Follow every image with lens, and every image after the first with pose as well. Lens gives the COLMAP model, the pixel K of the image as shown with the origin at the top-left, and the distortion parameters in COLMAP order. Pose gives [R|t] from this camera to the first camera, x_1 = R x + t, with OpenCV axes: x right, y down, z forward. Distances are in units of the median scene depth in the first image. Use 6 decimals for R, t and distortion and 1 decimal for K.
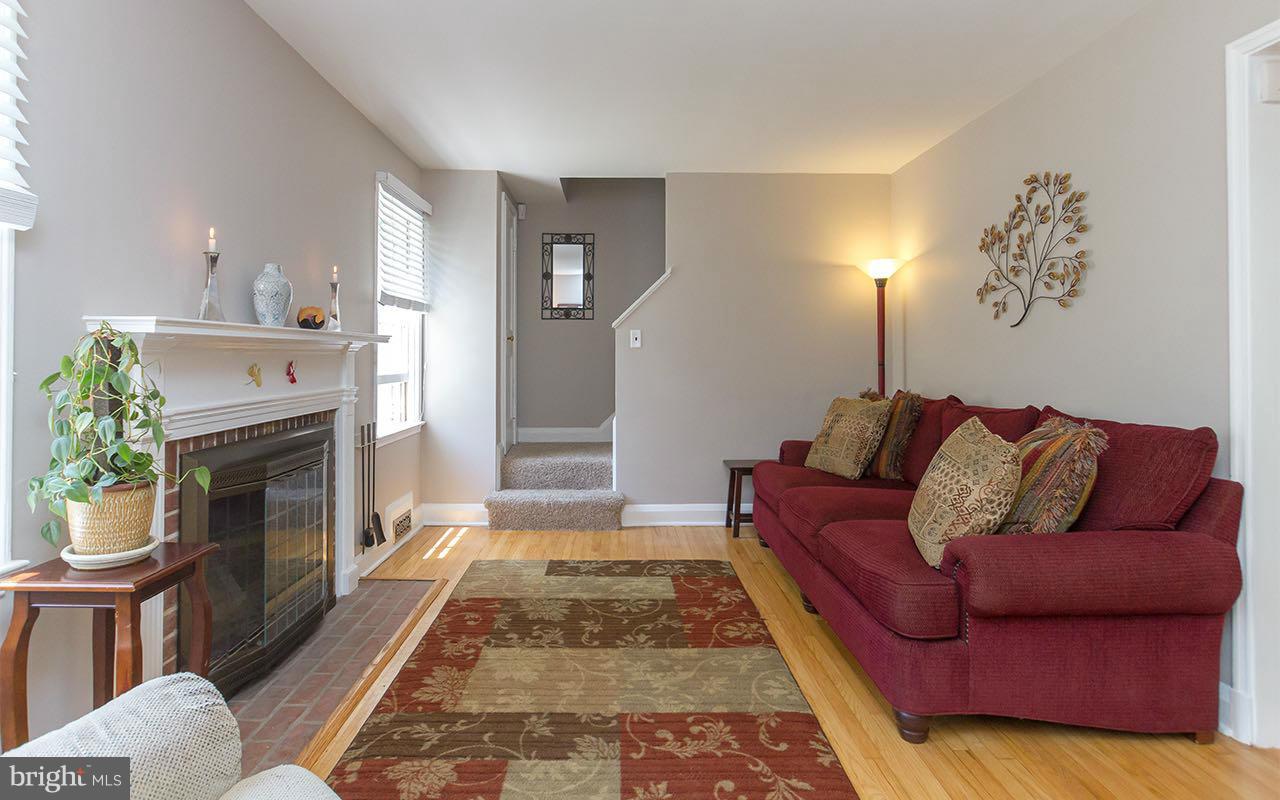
lens RADIAL K [[673.2, 0, 624.2], [0, 673.2, 348.6], [0, 0, 1]] dist [-0.029456, 0.014240]
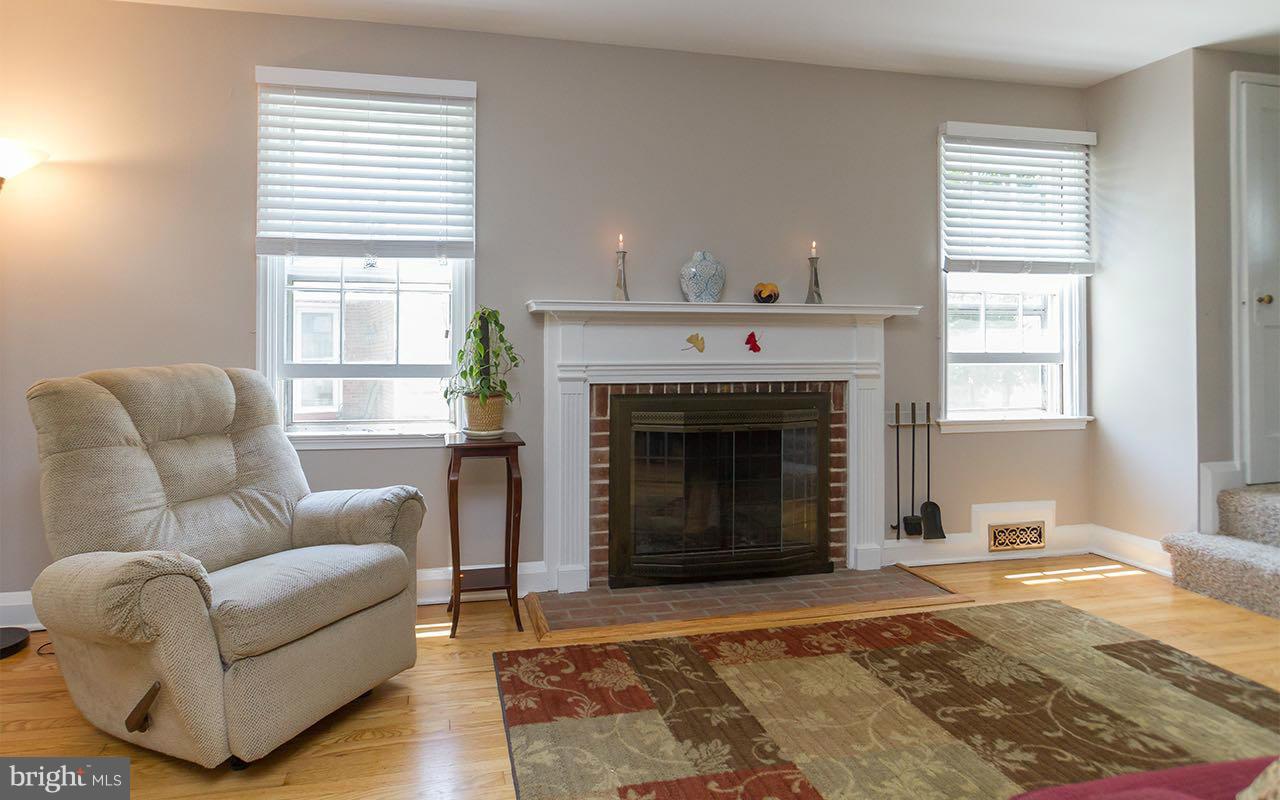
lens RADIAL K [[731.5, 0, 653.0], [0, 731.5, 346.4], [0, 0, 1]] dist [-0.025774, 0.008292]
pose [[0.199807, -0.012659, -0.979753, 0.609437], [0.009819, 0.999892, -0.010917, 0.048294], [0.979786, -0.007439, 0.199910, 0.510337]]
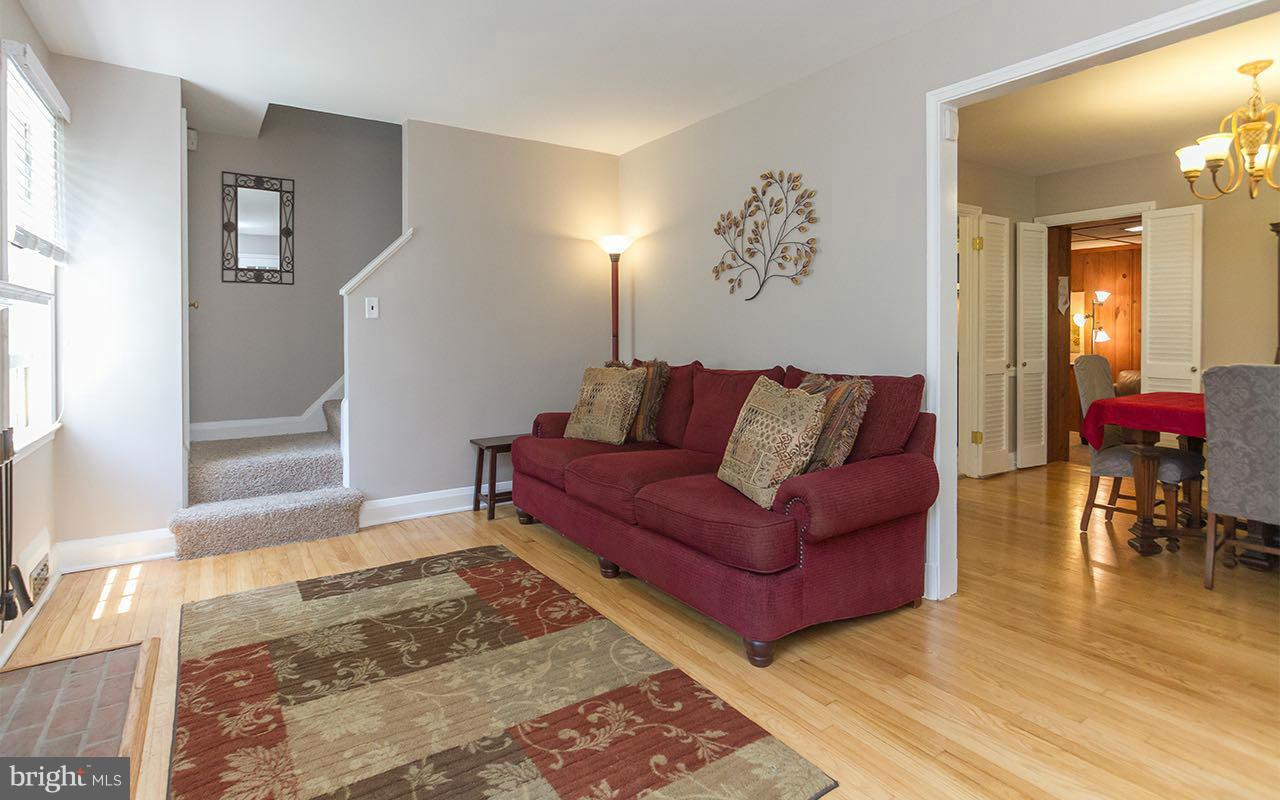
lens RADIAL K [[673.2, 0, 674.7], [0, 673.2, 336.6], [0, 0, 1]] dist [-0.029456, 0.014240]
pose [[0.824980, -0.010379, 0.565067, -0.237653], [0.001568, 0.999870, 0.016077, 0.014782], [-0.565160, -0.012377, 0.824888, 0.123947]]
